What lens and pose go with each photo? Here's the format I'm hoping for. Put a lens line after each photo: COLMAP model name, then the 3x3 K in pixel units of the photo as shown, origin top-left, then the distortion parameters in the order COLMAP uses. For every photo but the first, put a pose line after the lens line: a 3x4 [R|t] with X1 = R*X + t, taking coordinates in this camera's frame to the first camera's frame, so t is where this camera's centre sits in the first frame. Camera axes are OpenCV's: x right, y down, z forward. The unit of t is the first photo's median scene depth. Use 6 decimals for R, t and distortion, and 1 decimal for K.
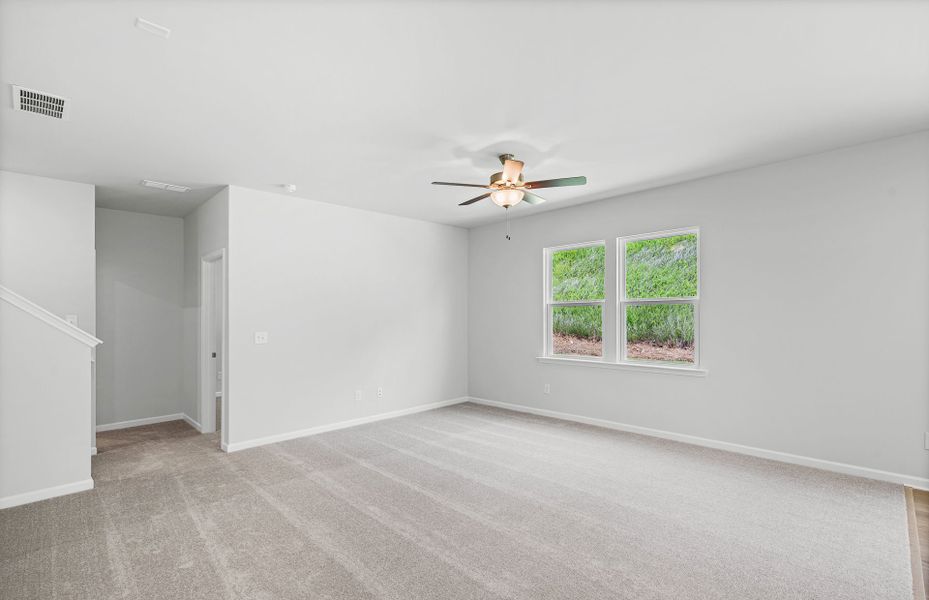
lens RADIAL K [[423.0, 0, 461.3], [0, 423.0, 312.1], [0, 0, 1]] dist [-0.000206, -0.000083]
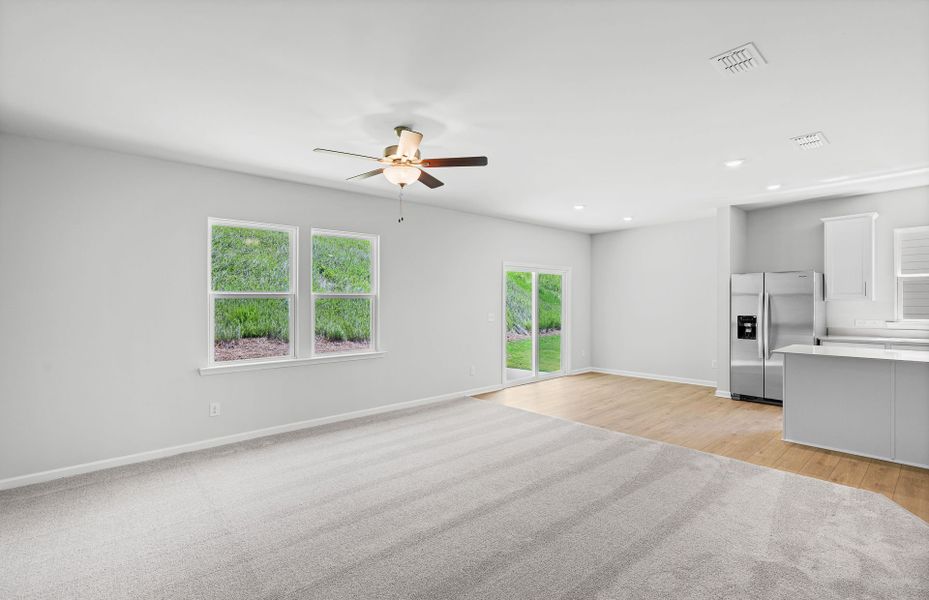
lens RADIAL K [[425.0, 0, 458.0], [0, 425.0, 310.7], [0, 0, 1]] dist [-0.000460, 0.000594]
pose [[0.050681, -0.008673, 0.998677, -0.673654], [0.009740, 0.999919, 0.008190, 0.004766], [-0.998667, 0.009312, 0.050762, 0.679322]]
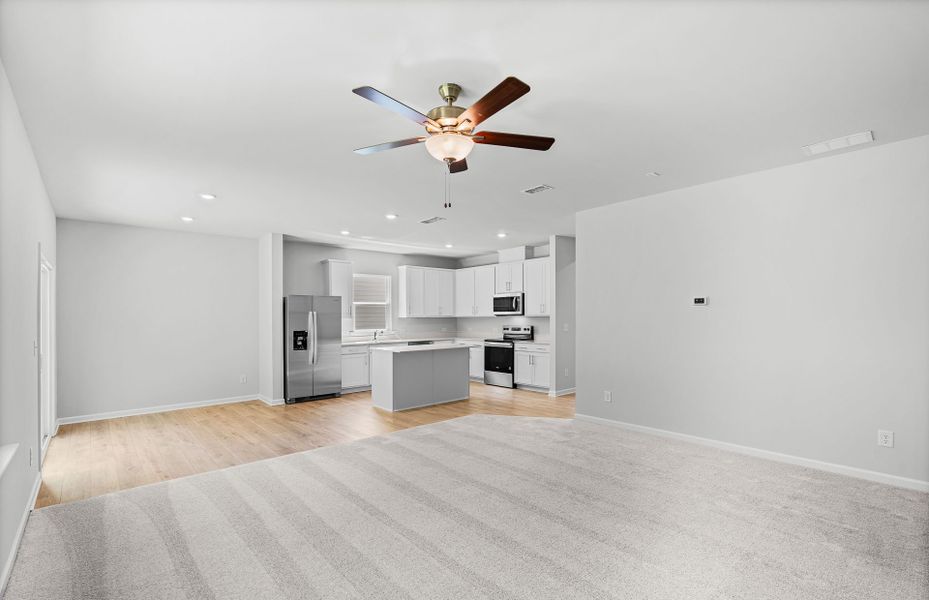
lens RADIAL K [[423.0, 0, 461.3], [0, 423.0, 312.1], [0, 0, 1]] dist [-0.000206, -0.000083]
pose [[-0.998602, 0.023241, 0.047475, 0.007221], [0.022634, 0.999655, -0.013291, 0.005730], [-0.047767, -0.012198, -0.998784, 1.376222]]
